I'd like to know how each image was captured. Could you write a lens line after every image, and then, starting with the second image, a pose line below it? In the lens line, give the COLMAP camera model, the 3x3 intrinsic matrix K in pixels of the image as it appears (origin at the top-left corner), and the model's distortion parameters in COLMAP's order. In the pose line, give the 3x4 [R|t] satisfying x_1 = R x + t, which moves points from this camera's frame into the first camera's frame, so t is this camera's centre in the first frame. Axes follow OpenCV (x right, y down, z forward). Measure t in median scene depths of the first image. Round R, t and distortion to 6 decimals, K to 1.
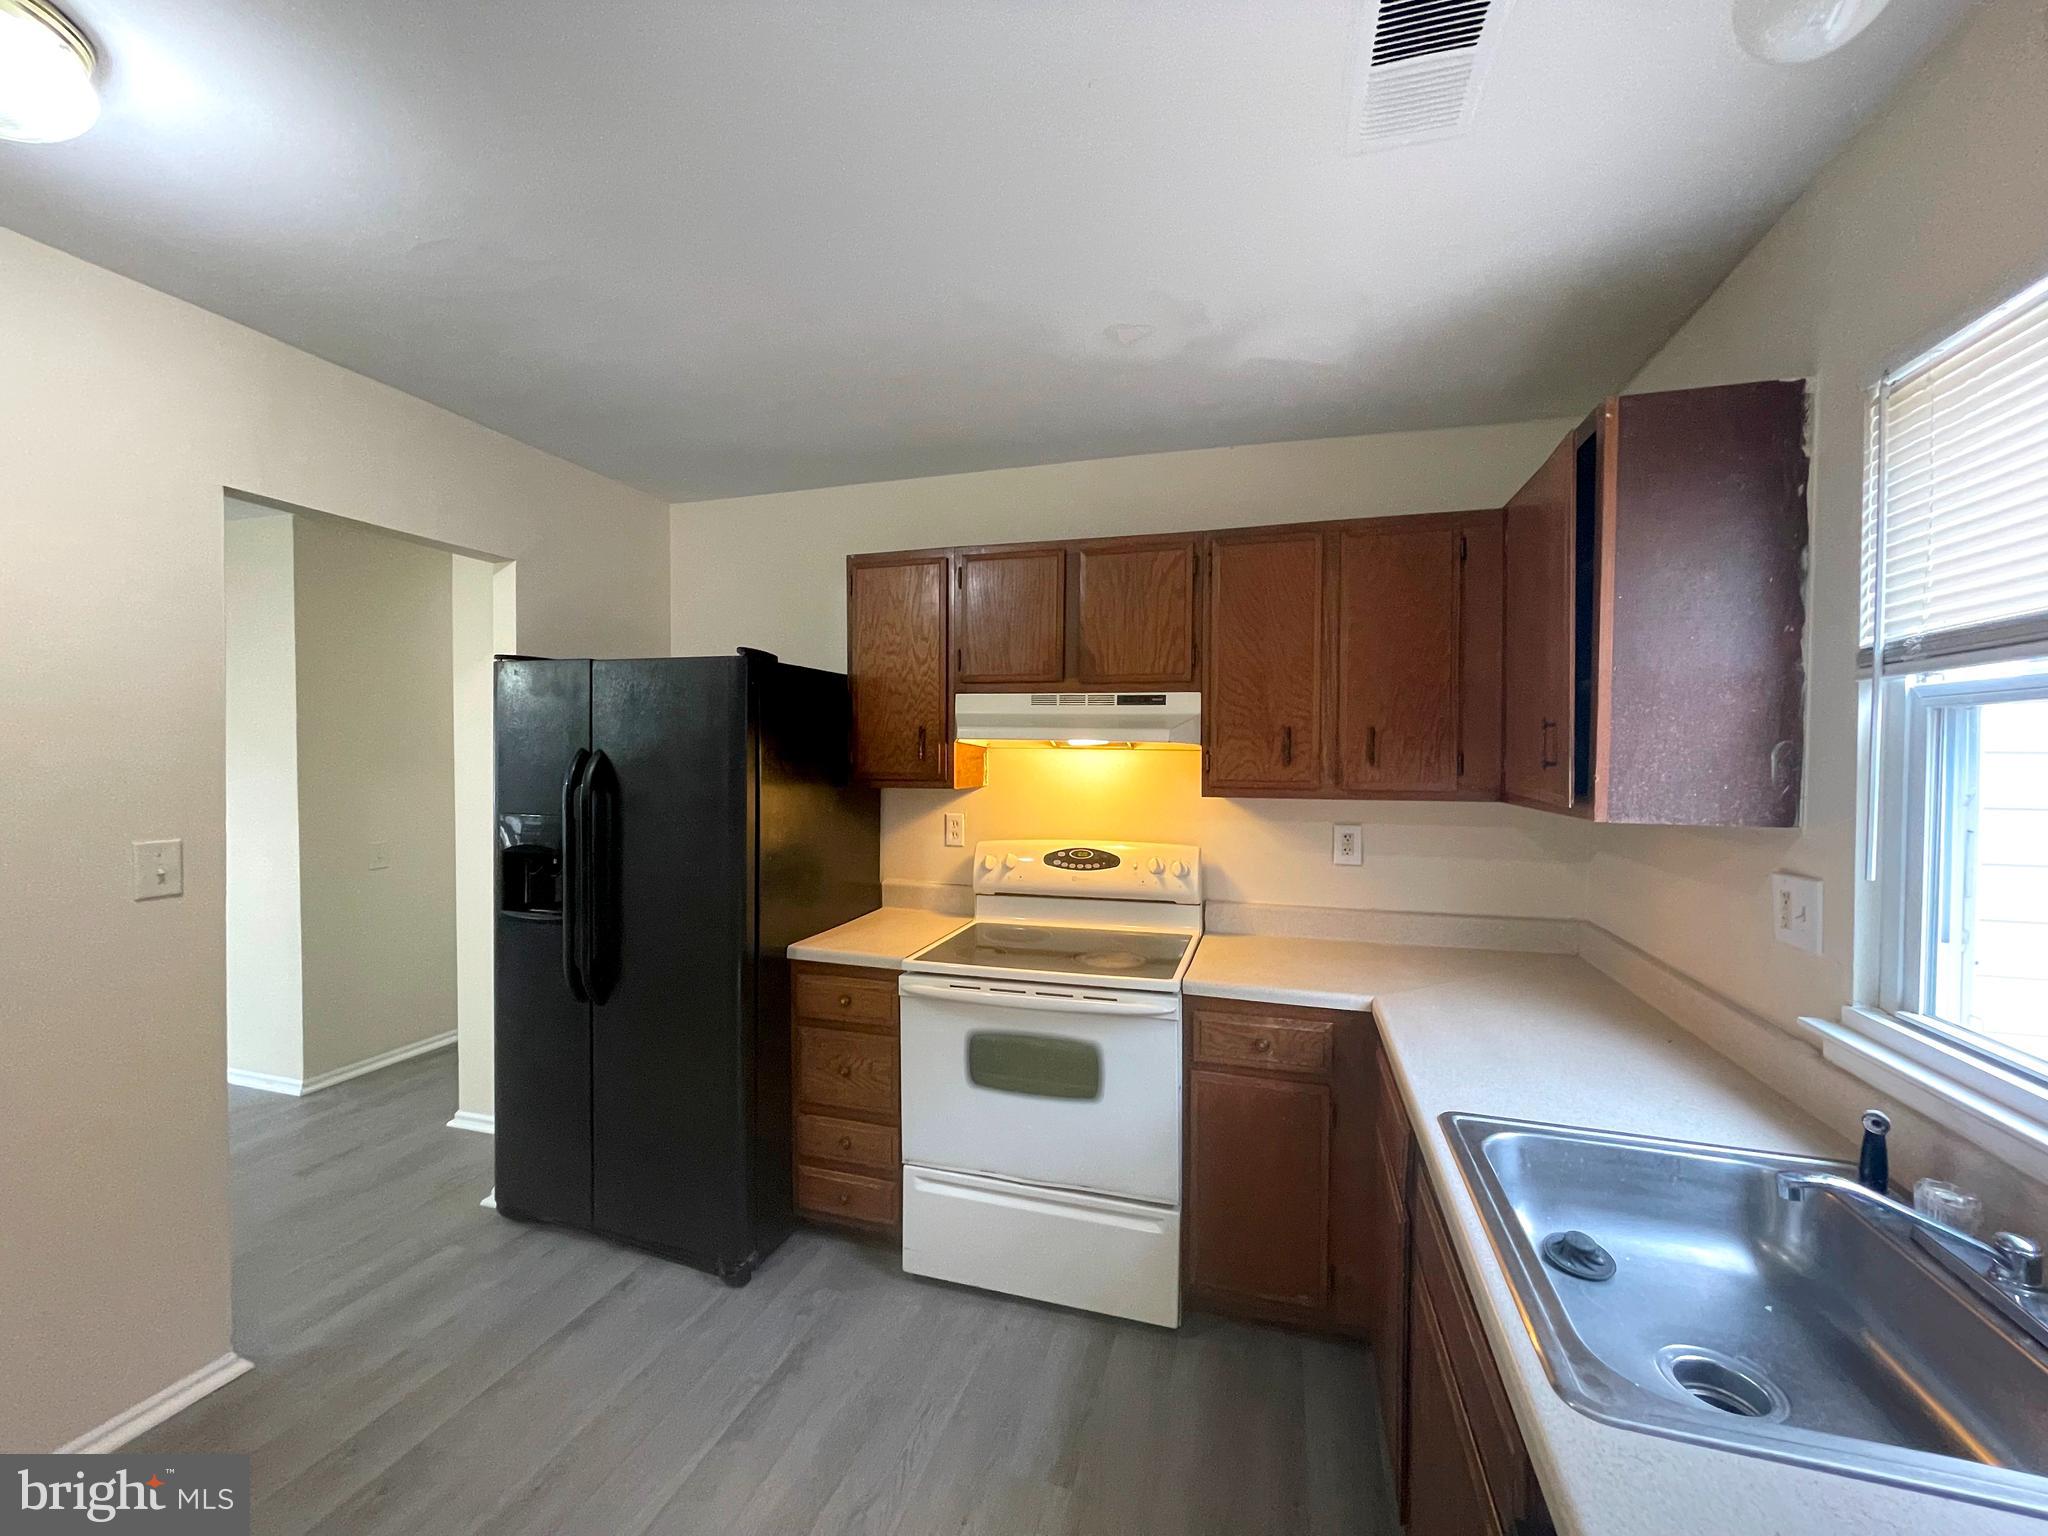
lens RADIAL K [[823.1, 0, 1025.5], [0, 823.1, 764.8], [0, 0, 1]] dist [0.000506, 0.000031]
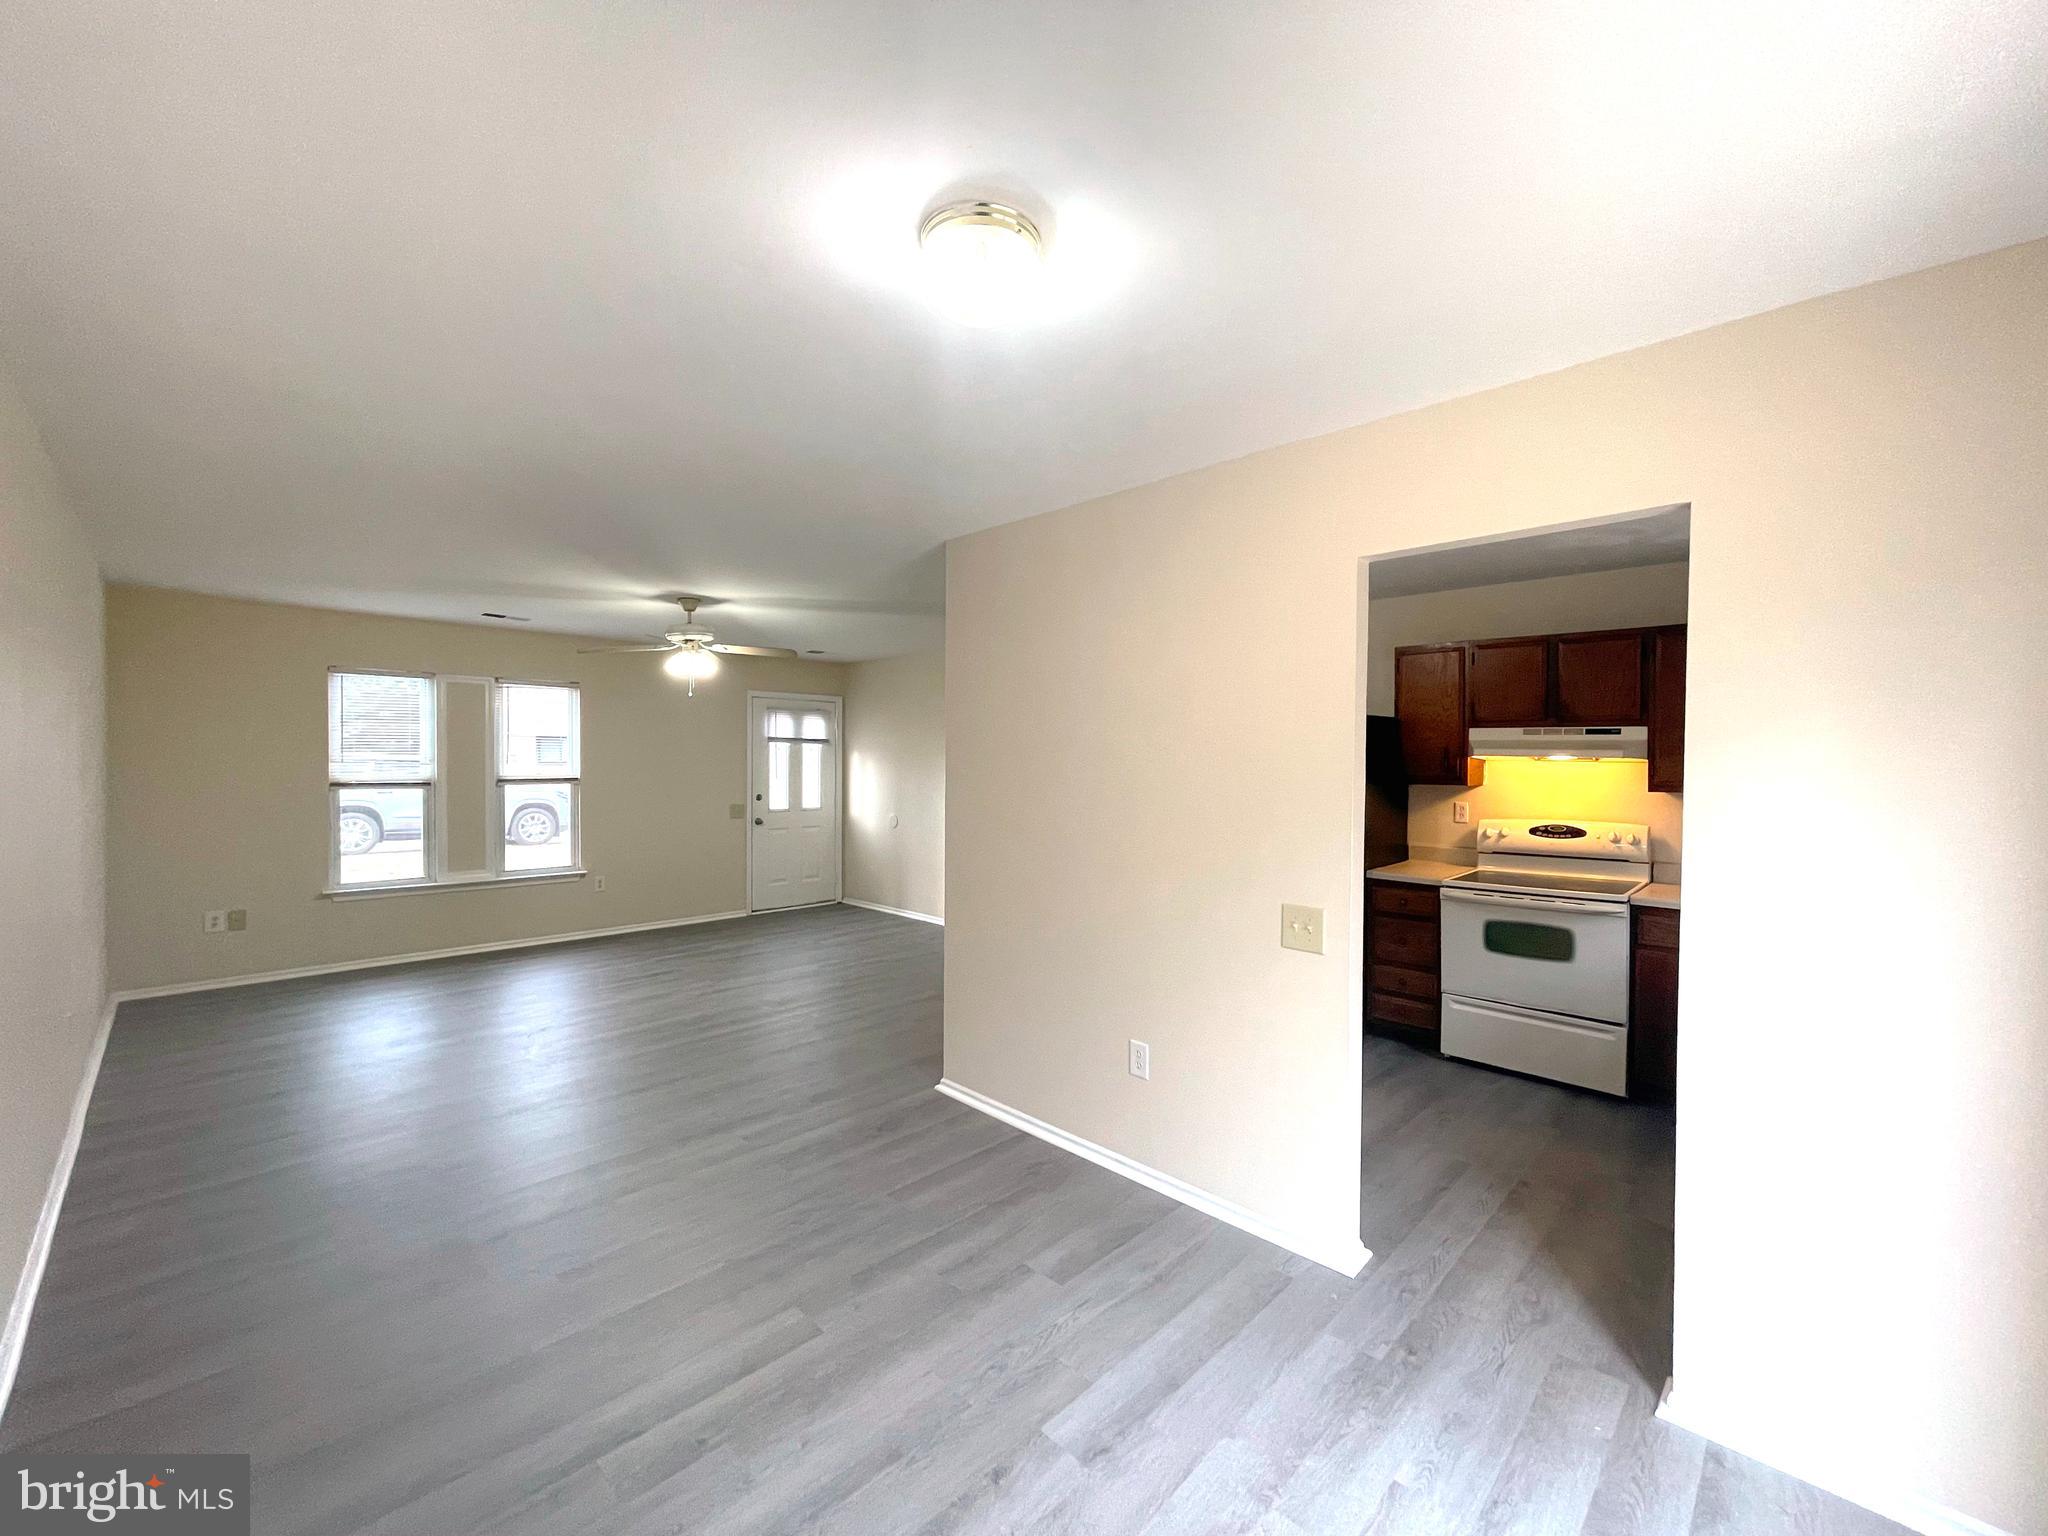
lens RADIAL K [[845.8, 0, 1024.0], [0, 845.8, 768.0], [0, 0, 1]] dist [-0.001433, -0.000068]
pose [[0.893594, 0.005396, -0.448843, -0.126858], [-0.008230, 0.999957, -0.004365, 0.009446], [0.448800, 0.007595, 0.893600, -0.968829]]
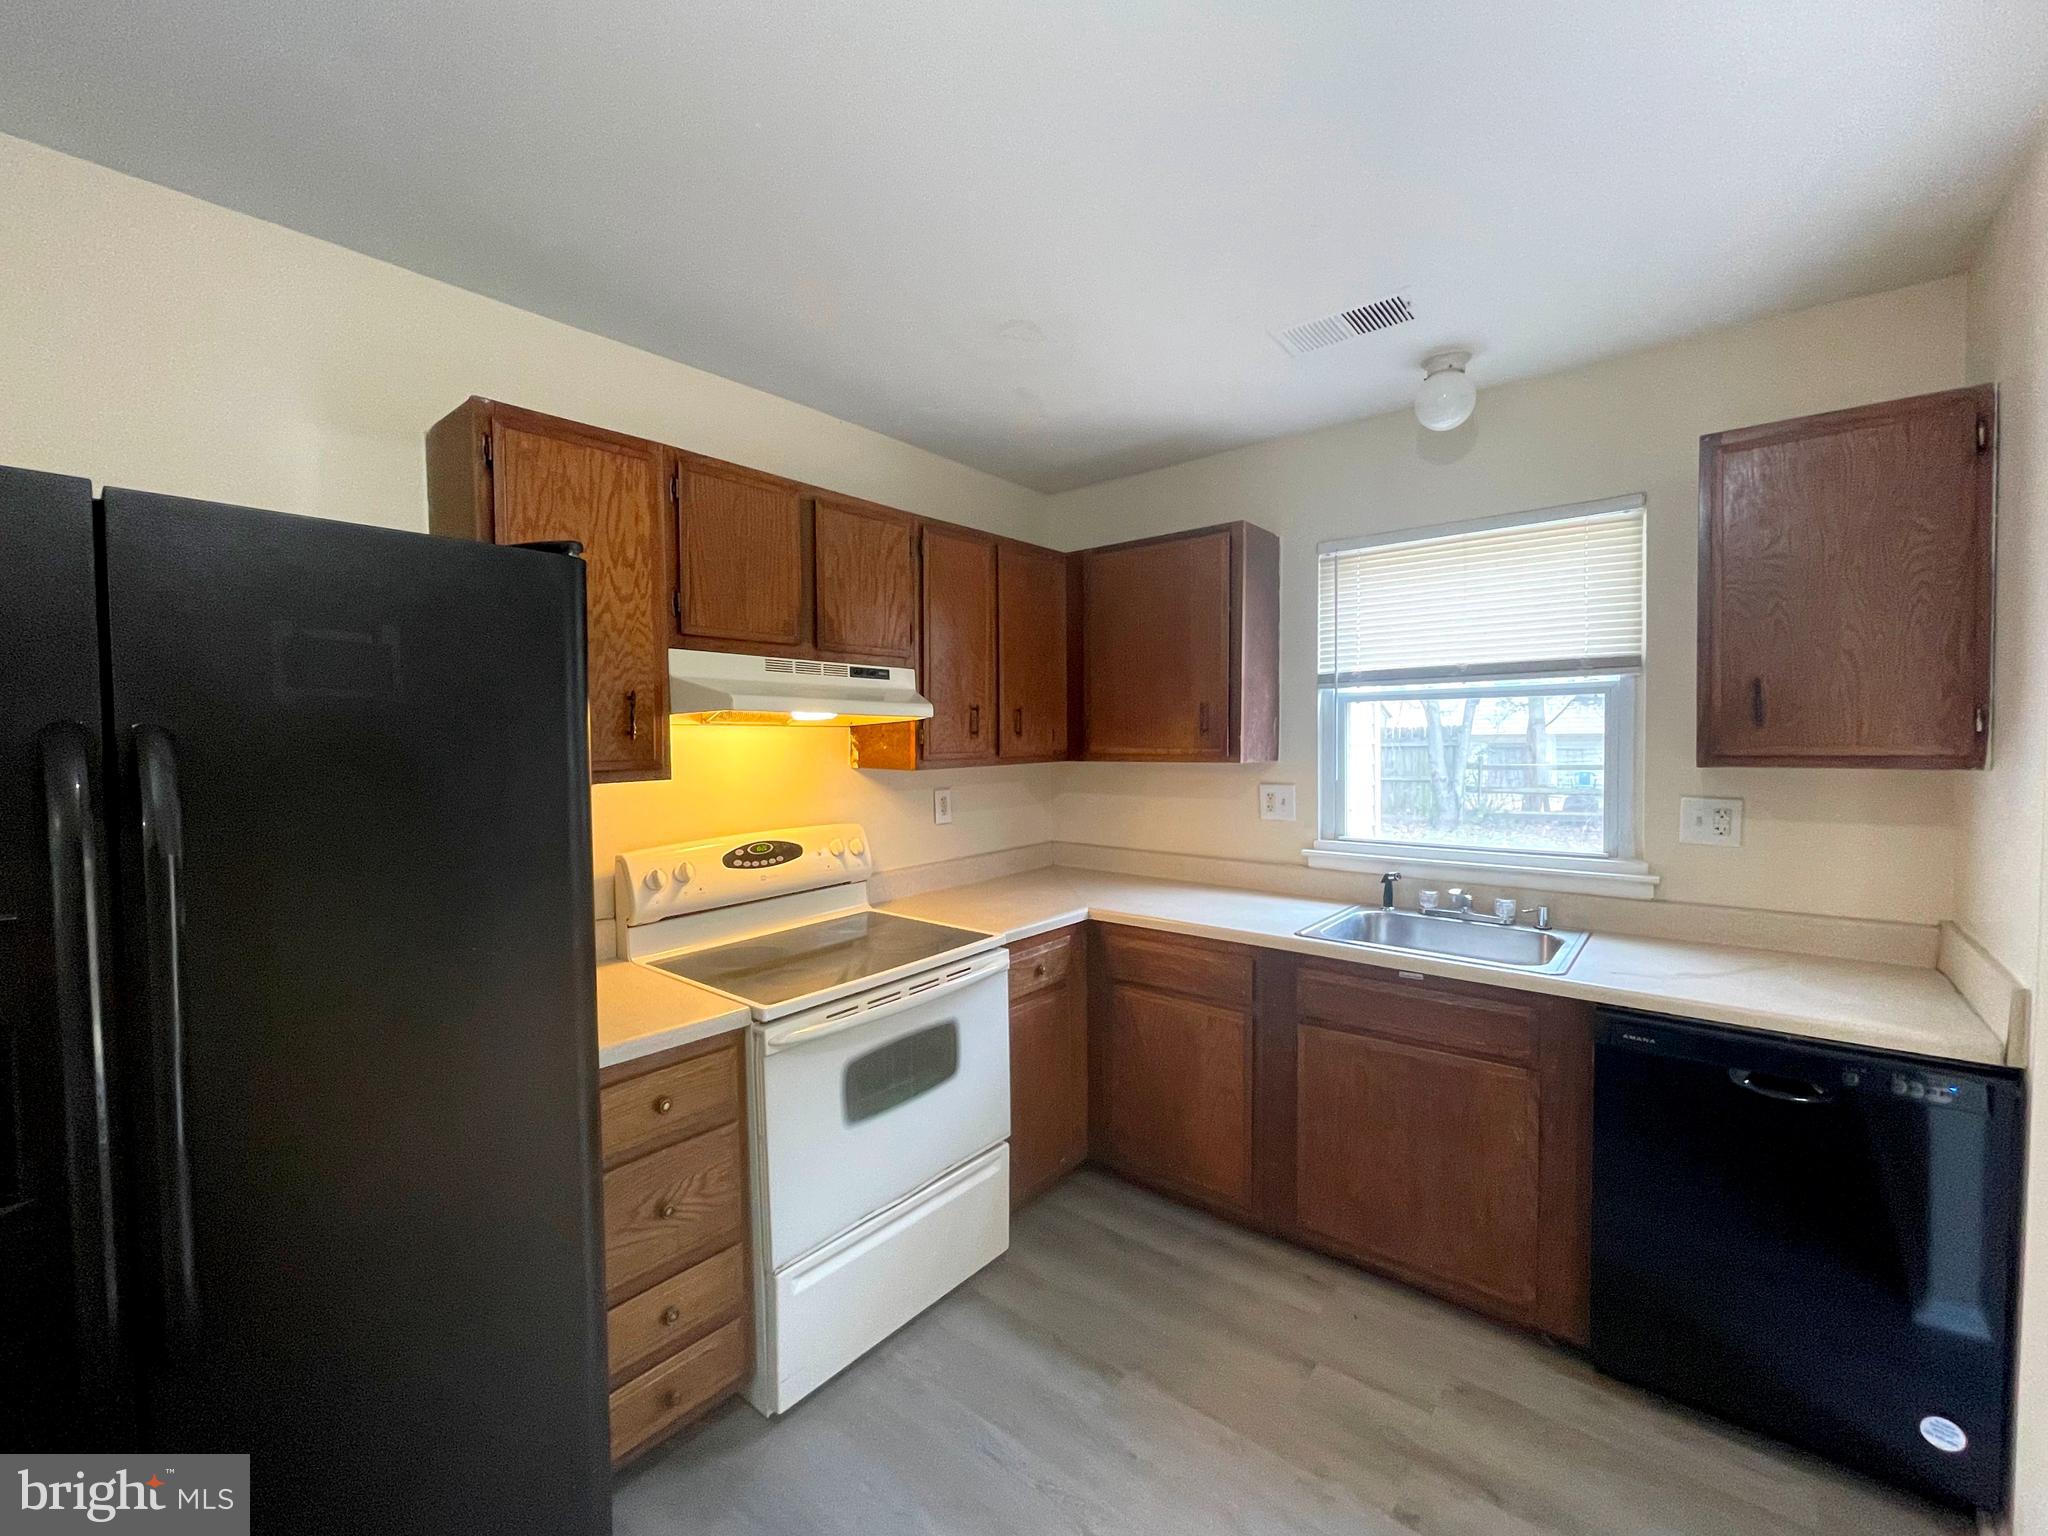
lens RADIAL K [[845.8, 0, 1024.0], [0, 845.8, 768.0], [0, 0, 1]] dist [-0.001433, -0.000068]
pose [[0.377421, -0.047321, 0.924832, -0.688530], [0.028367, 0.998816, 0.039530, -0.001993], [-0.925607, 0.011316, 0.378316, 0.448980]]
